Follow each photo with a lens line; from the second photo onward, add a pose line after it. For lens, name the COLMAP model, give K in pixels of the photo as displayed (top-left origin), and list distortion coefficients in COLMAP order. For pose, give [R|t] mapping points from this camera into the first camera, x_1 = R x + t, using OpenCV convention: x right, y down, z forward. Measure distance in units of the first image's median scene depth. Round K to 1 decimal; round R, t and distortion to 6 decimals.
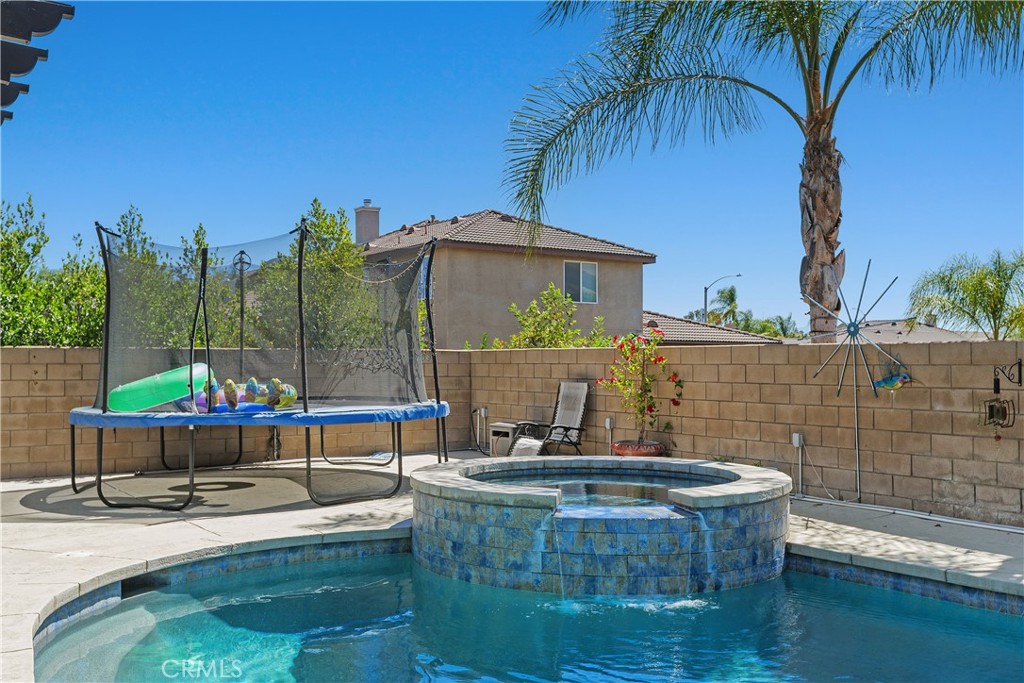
lens RADIAL K [[993.0, 0, 511.3], [0, 993.0, 341.7], [0, 0, 1]] dist [0.003854, 0.000000]
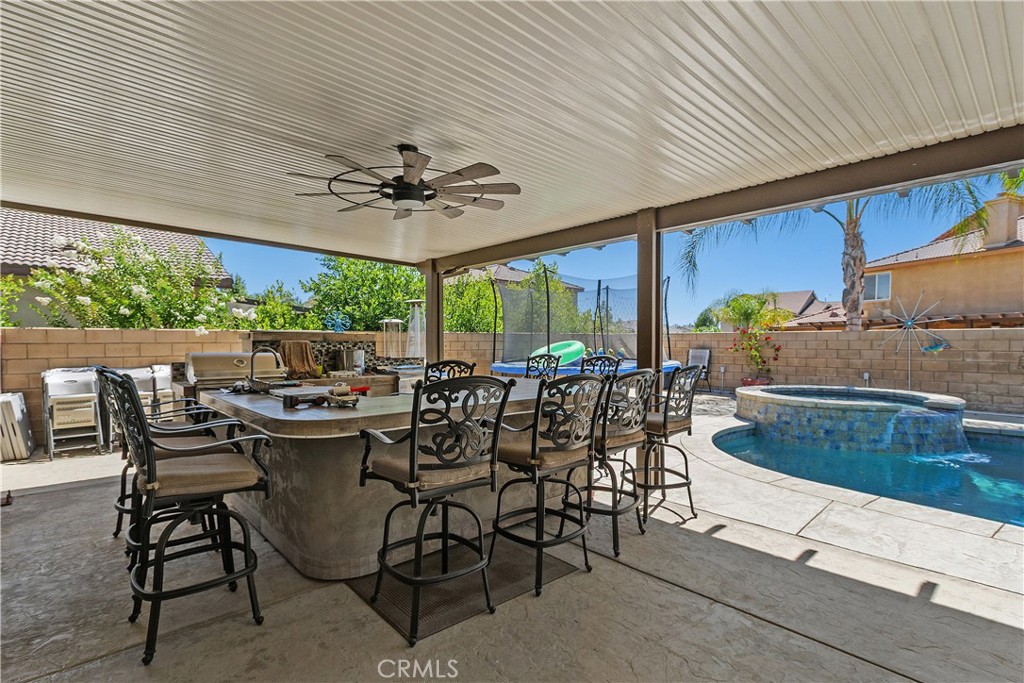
lens RADIAL K [[479.8, 0, 510.5], [0, 479.8, 345.5], [0, 0, 1]] dist [-0.004277, -0.000540]
pose [[0.990461, -0.006348, 0.137644, -0.704060], [0.001953, 0.999485, 0.032045, 0.000555], [-0.137777, -0.031470, 0.989963, 0.121997]]
